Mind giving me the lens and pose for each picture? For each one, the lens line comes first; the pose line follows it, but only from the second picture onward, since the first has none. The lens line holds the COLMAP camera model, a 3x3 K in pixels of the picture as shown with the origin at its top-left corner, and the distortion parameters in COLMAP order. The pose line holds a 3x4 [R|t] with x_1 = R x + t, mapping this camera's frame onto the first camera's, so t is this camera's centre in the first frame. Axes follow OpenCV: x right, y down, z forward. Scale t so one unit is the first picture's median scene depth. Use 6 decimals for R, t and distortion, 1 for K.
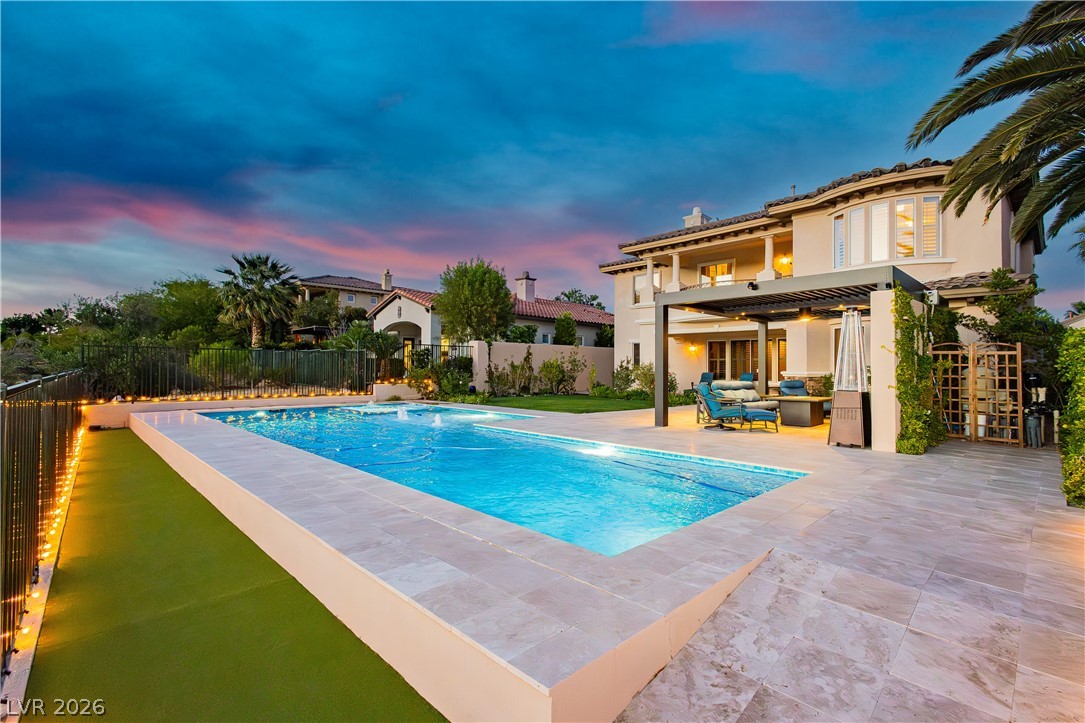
lens RADIAL K [[507.3, 0, 549.4], [0, 507.3, 360.6], [0, 0, 1]] dist [0.006020, -0.000079]
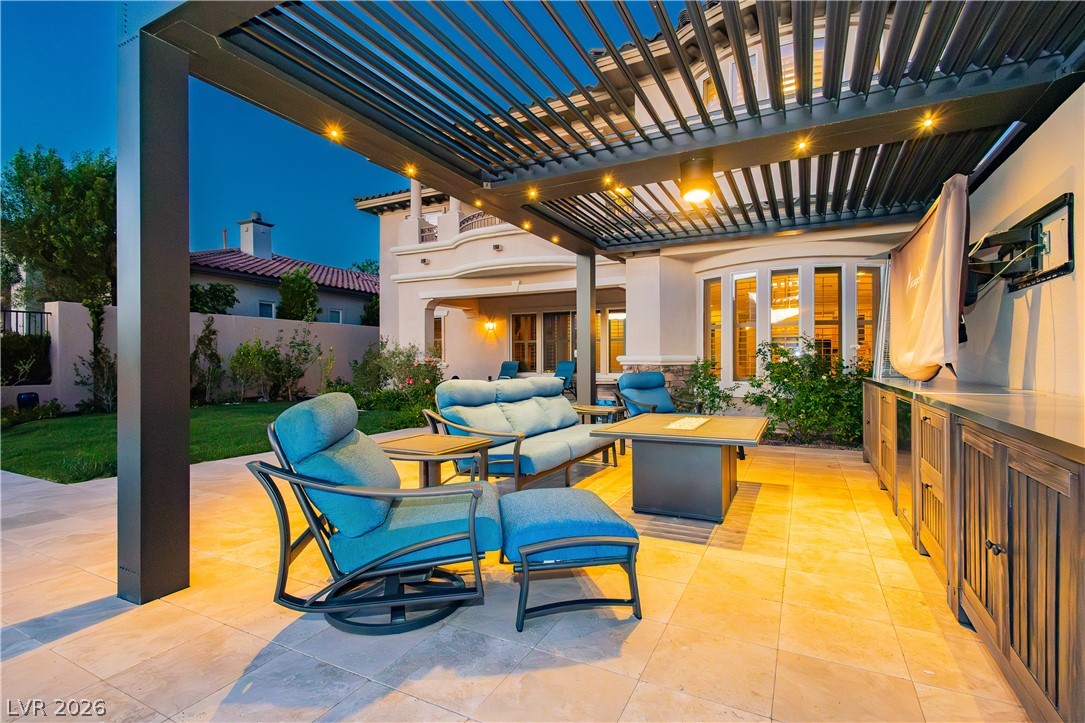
lens RADIAL K [[507.3, 0, 546.7], [0, 507.3, 359.9], [0, 0, 1]] dist [0.006020, -0.000079]
pose [[0.952019, -0.008808, 0.305912, 0.181077], [0.004630, 0.999886, 0.014380, 0.014869], [-0.306003, -0.012273, 0.951951, 0.421883]]
